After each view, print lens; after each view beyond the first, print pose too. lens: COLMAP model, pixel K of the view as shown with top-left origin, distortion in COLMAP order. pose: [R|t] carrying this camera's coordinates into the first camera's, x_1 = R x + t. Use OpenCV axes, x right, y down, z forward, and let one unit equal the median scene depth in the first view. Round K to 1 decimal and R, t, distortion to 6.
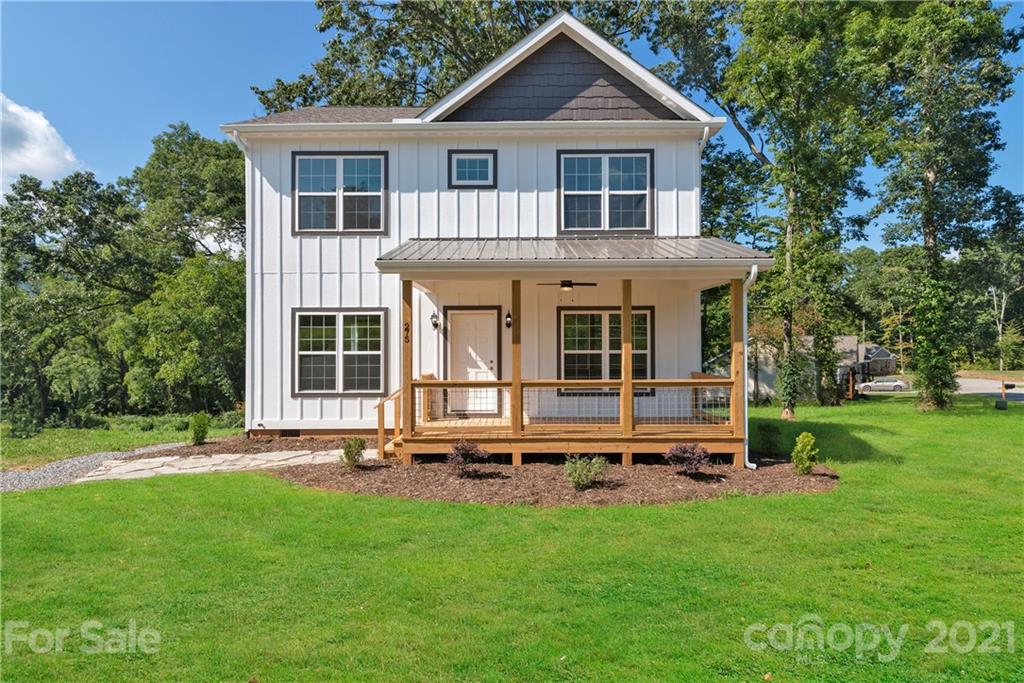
lens RADIAL K [[470.7, 0, 499.9], [0, 470.7, 352.1], [0, 0, 1]] dist [0.002153, -0.000032]
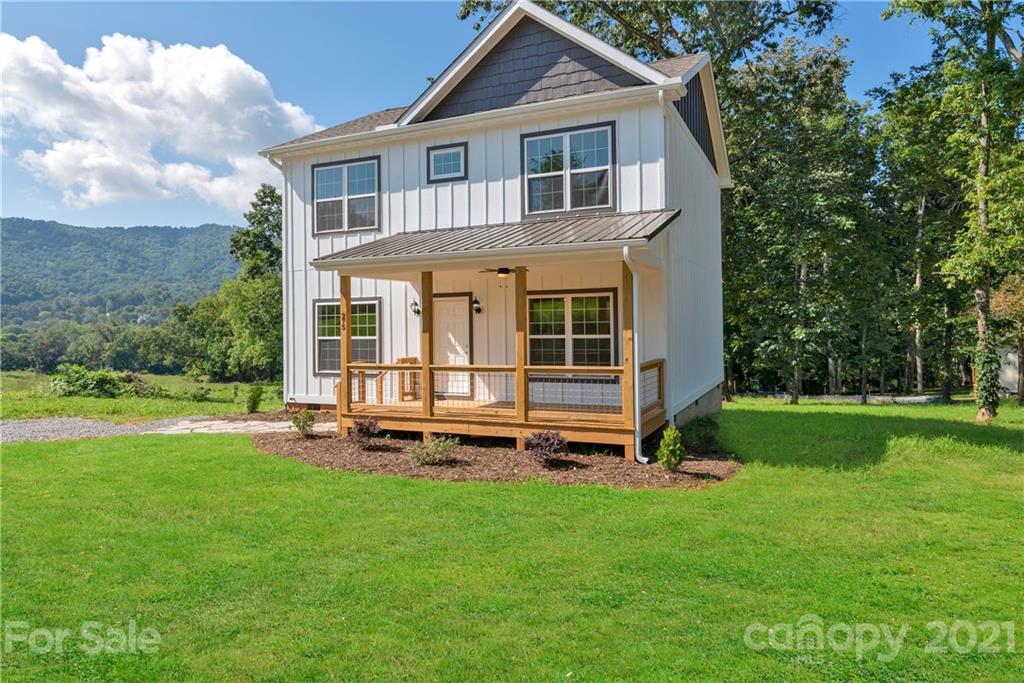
lens RADIAL K [[509.9, 0, 507.4], [0, 509.9, 336.6], [0, 0, 1]] dist [-0.007081, -0.000369]
pose [[0.943297, -0.002045, -0.331943, 0.448670], [0.004100, 0.999977, 0.005491, -0.007229], [0.331924, -0.006541, 0.943283, -0.029659]]
